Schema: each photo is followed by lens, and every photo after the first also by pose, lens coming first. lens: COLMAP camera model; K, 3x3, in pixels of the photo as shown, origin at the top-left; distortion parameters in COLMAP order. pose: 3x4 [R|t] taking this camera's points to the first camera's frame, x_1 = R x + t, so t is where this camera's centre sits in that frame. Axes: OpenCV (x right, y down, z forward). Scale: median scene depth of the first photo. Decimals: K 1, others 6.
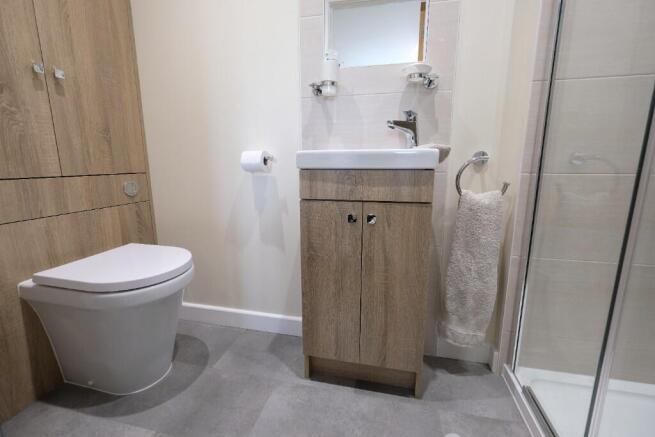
lens RADIAL K [[287.4, 0, 327.1], [0, 287.4, 217.8], [0, 0, 1]] dist [0.003564, 0.000540]
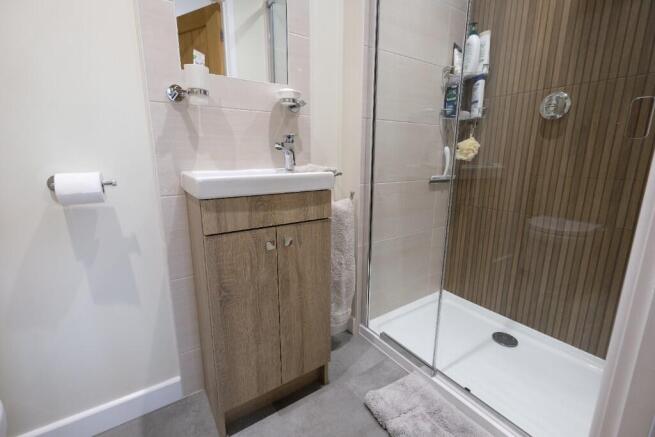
lens RADIAL K [[287.4, 0, 327.1], [0, 287.4, 216.6], [0, 0, 1]] dist [0.003564, 0.000540]
pose [[0.679159, -0.151402, 0.718206, -0.415922], [0.134996, 0.987568, 0.080529, -0.131391], [-0.721470, 0.042263, 0.691155, 0.175738]]
